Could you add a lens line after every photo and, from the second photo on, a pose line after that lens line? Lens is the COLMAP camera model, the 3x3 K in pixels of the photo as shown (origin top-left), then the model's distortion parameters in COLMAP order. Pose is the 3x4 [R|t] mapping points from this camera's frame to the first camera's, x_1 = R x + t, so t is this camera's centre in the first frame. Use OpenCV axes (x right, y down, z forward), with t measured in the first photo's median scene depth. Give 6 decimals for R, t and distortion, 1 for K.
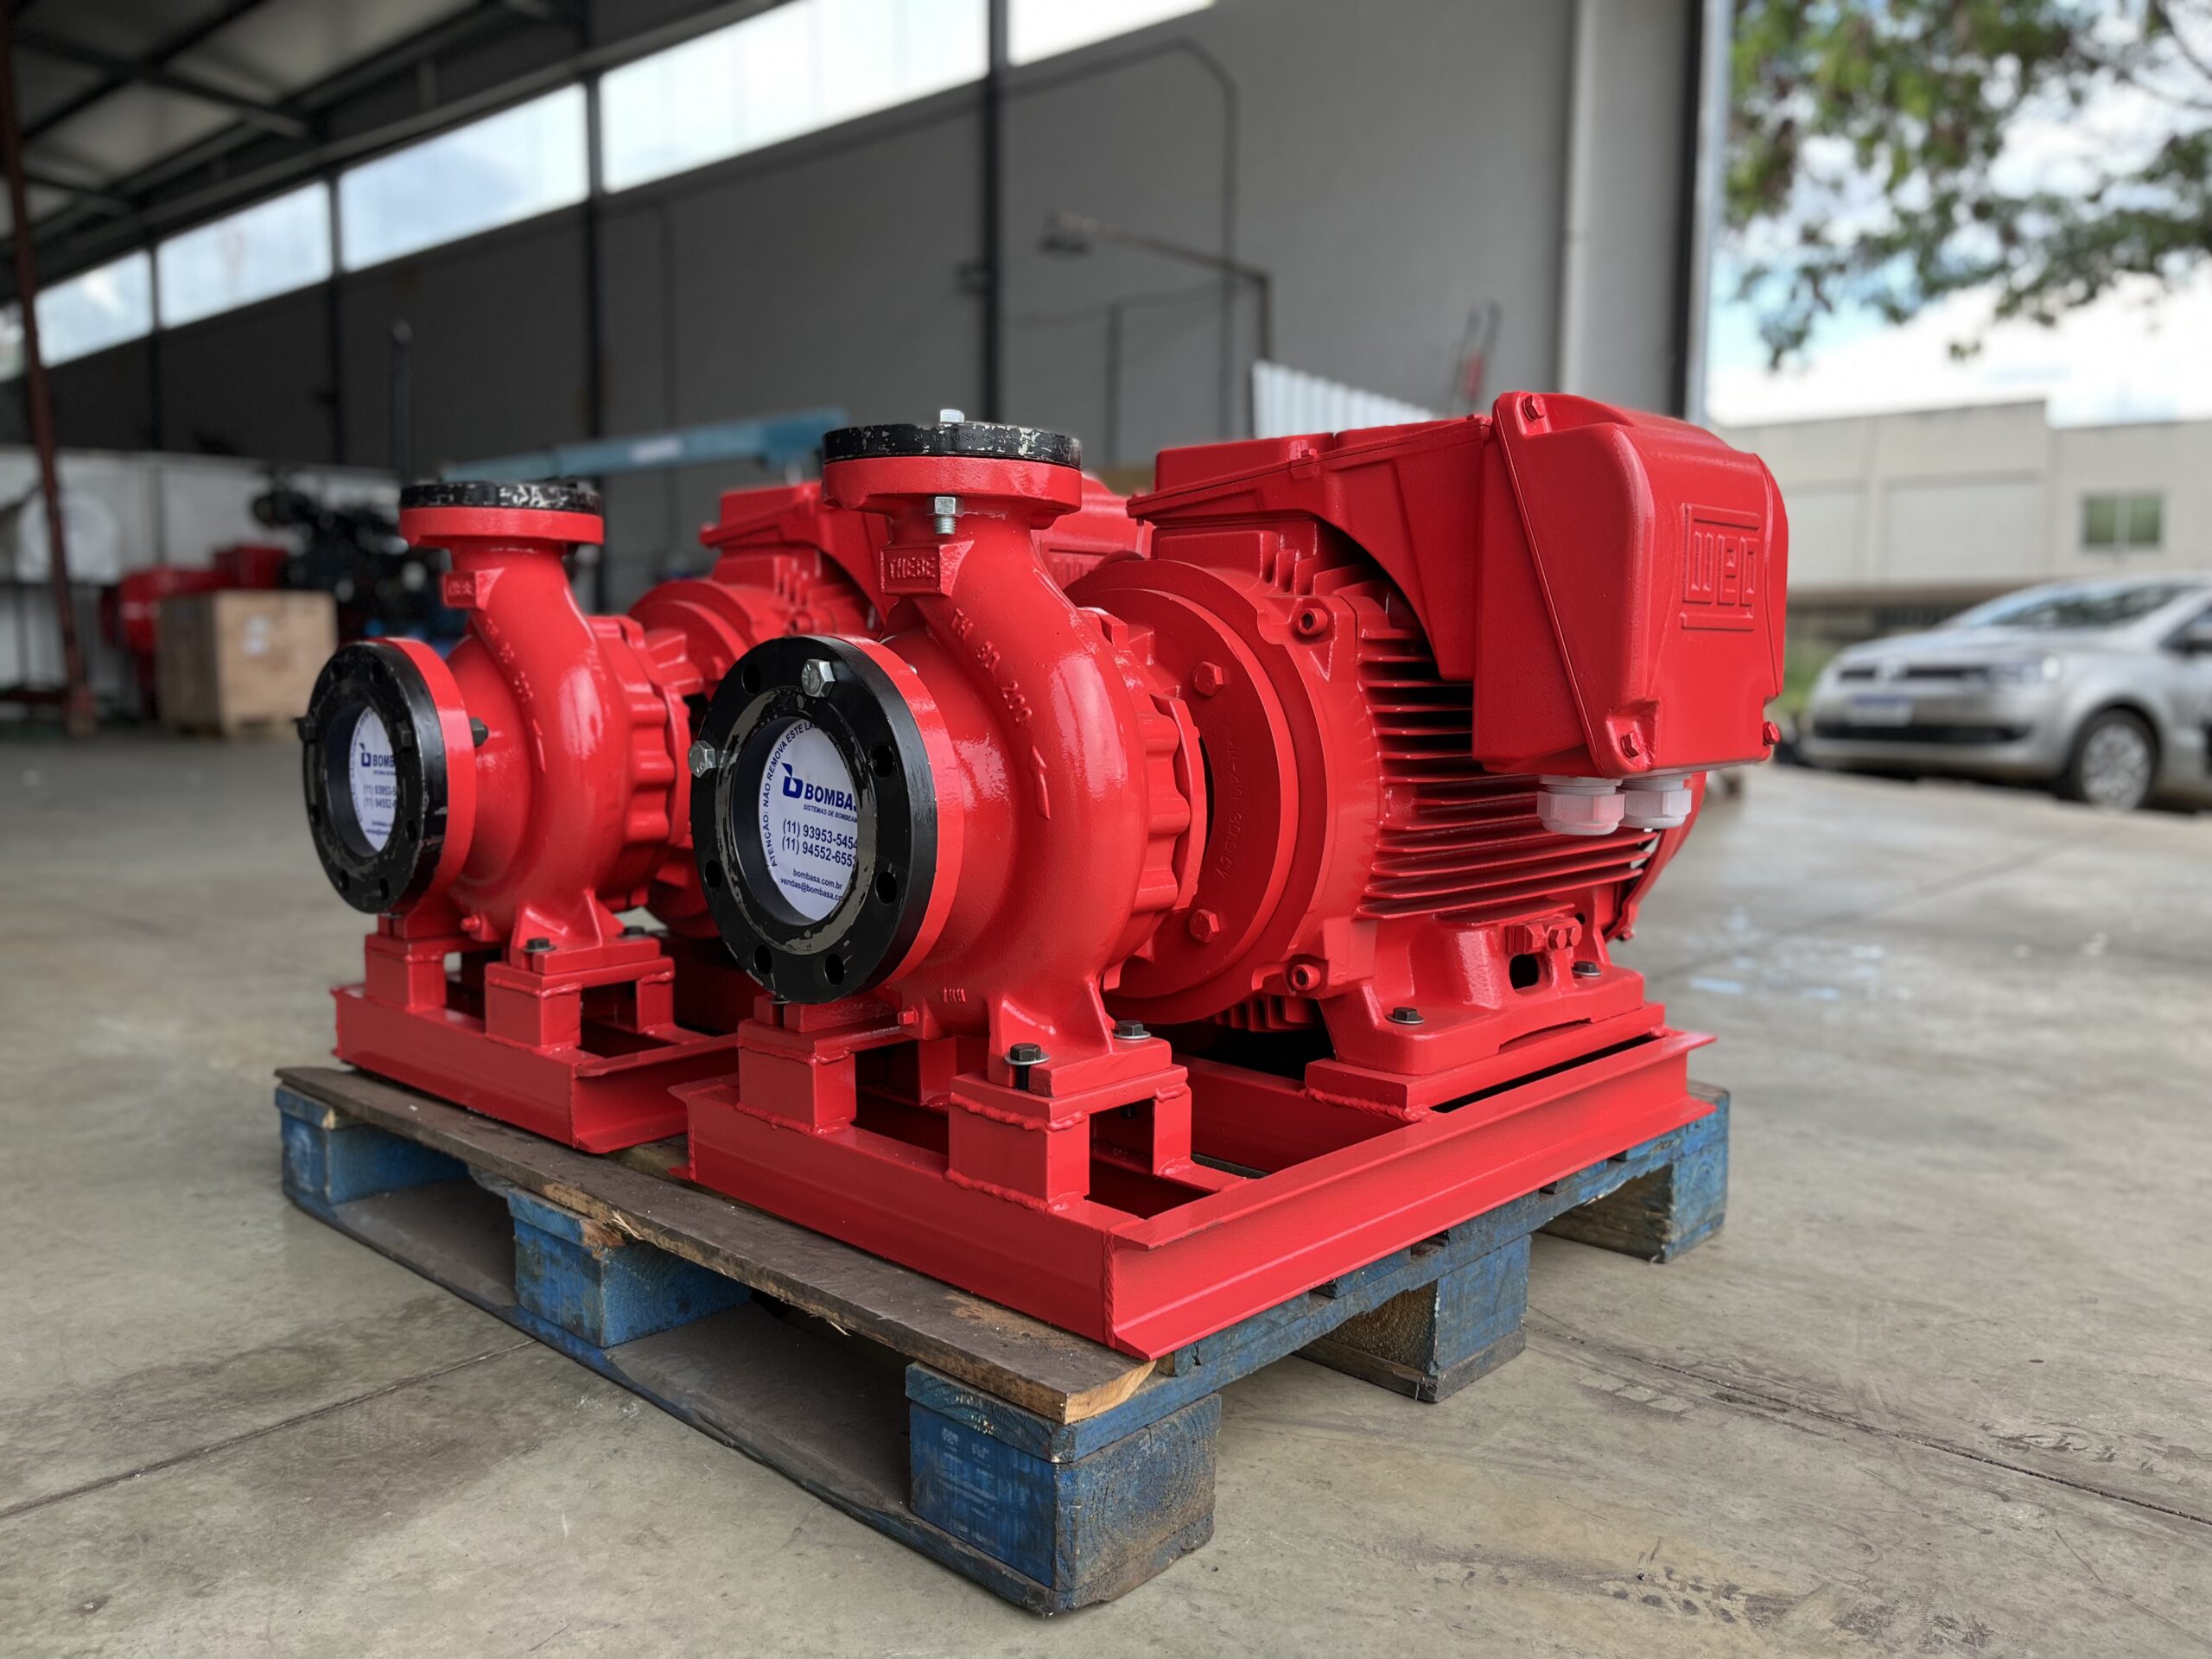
lens RADIAL K [[1665.6, 0, 1117.1], [0, 1665.6, 822.1], [0, 0, 1]] dist [0.054806, -0.081931]
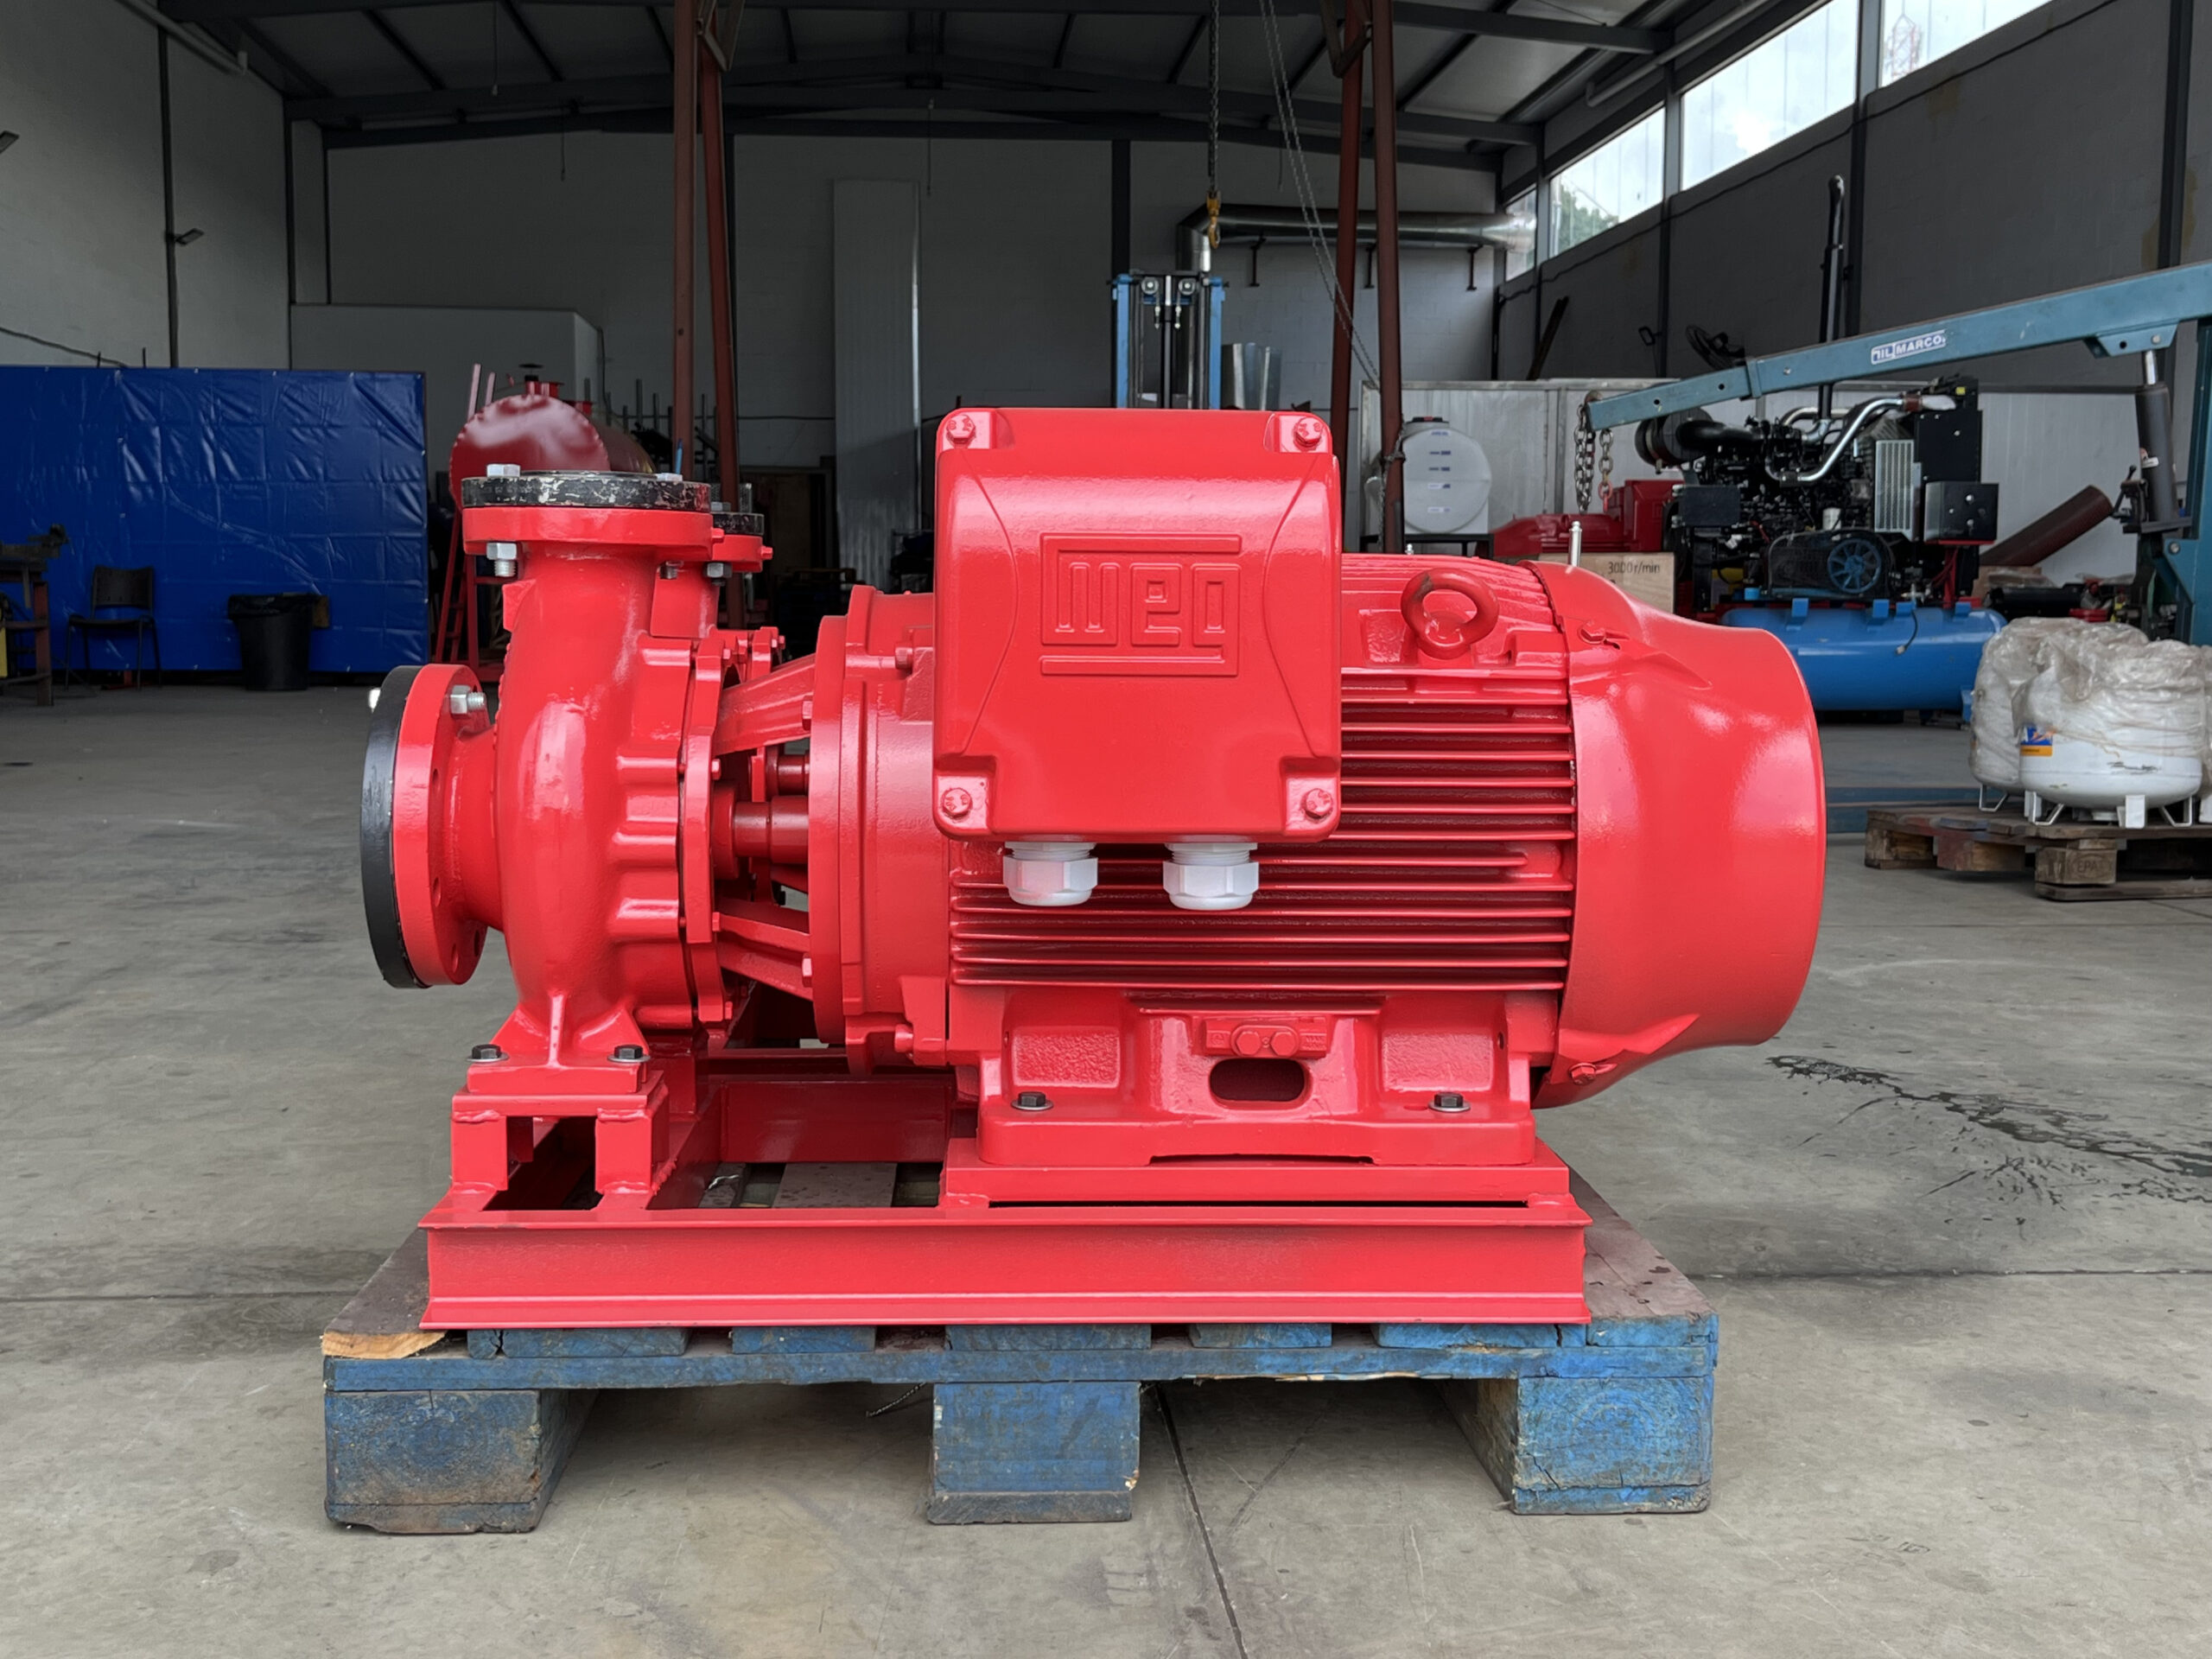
lens RADIAL K [[2475.8, 0, 1125.4], [0, 2475.8, 839.2], [0, 0, 1]] dist [0.026896, 0.000000]
pose [[0.727306, 0.066450, -0.683089, 1.196617], [-0.074823, 0.997046, 0.017325, -0.053190], [0.682223, 0.038510, 0.730130, 0.085386]]
